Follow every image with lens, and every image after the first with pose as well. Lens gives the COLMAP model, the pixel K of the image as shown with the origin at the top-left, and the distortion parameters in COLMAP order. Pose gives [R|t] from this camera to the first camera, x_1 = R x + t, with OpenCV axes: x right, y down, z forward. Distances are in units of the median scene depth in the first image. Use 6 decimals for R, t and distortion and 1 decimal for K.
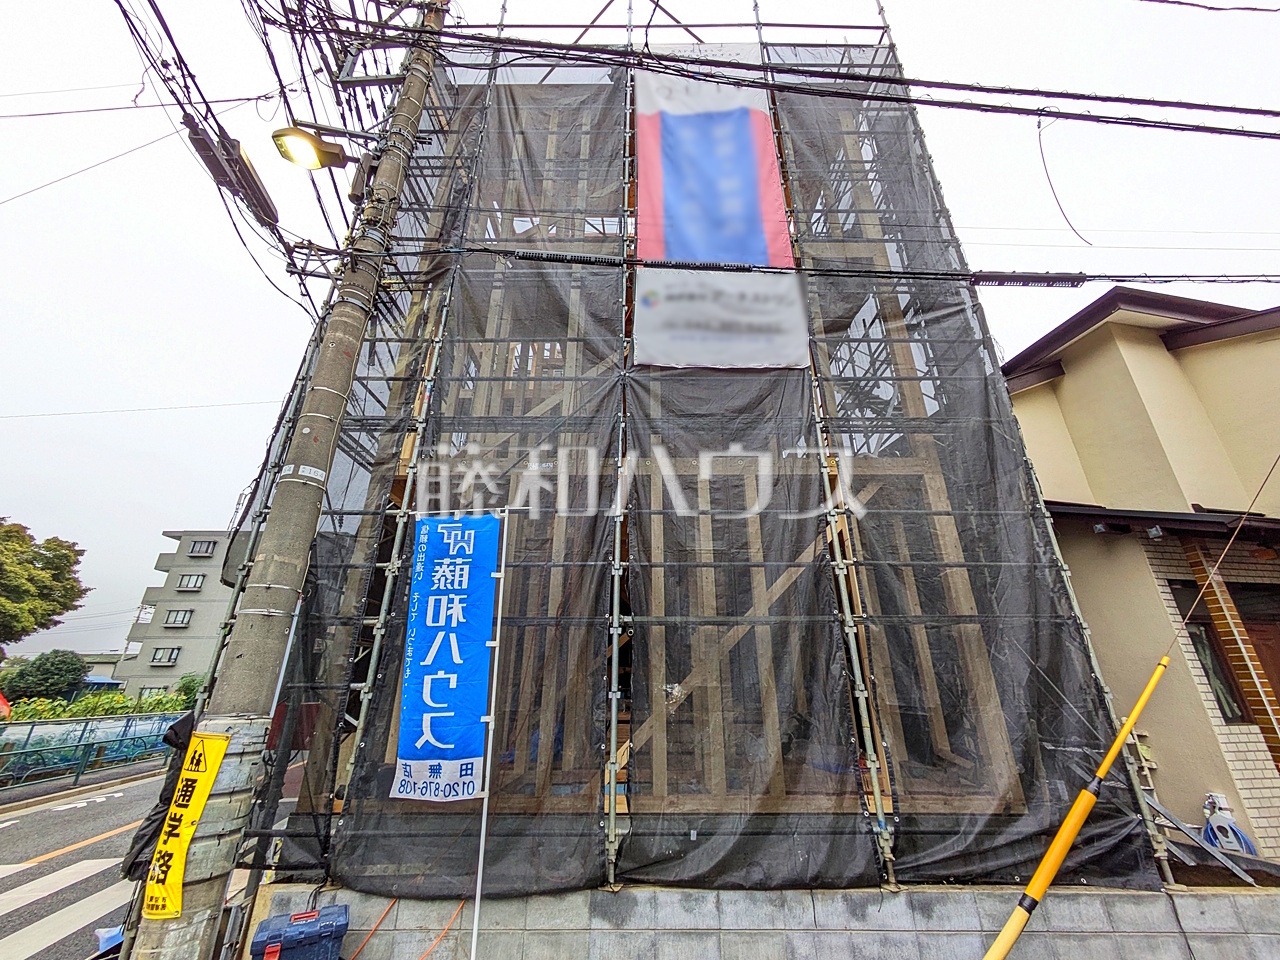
lens RADIAL K [[502.0, 0, 640.0], [0, 502.0, 480.0], [0, 0, 1]] dist [0.005360, -0.000016]
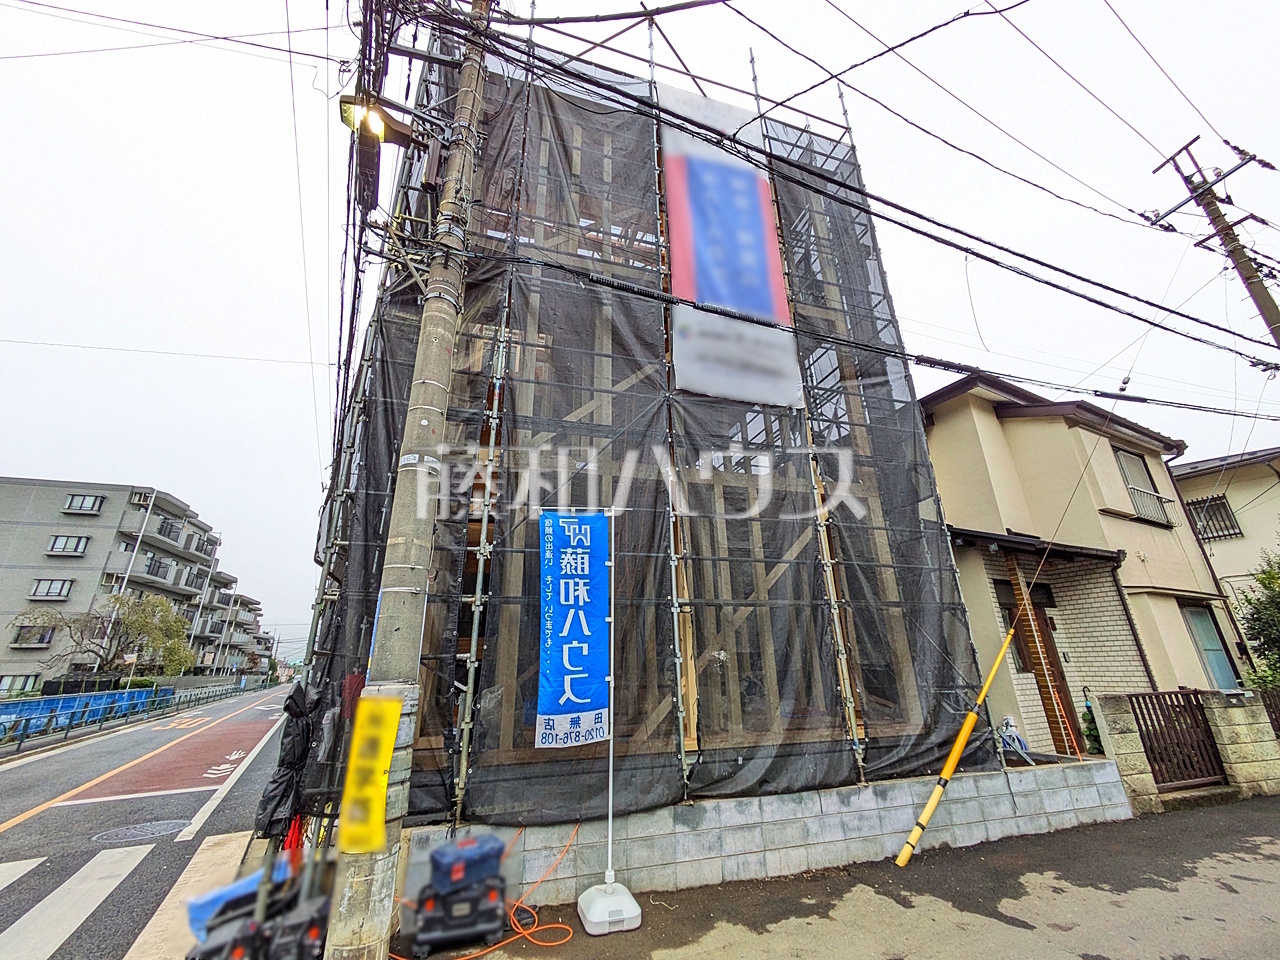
lens RADIAL K [[504.9, 0, 638.8], [0, 504.9, 478.7], [0, 0, 1]] dist [0.001457, 0.000146]
pose [[0.956993, 0.082280, 0.278200, -0.589122], [-0.092238, 0.995474, 0.022874, -0.051435], [-0.275058, -0.047551, 0.960251, -0.188093]]
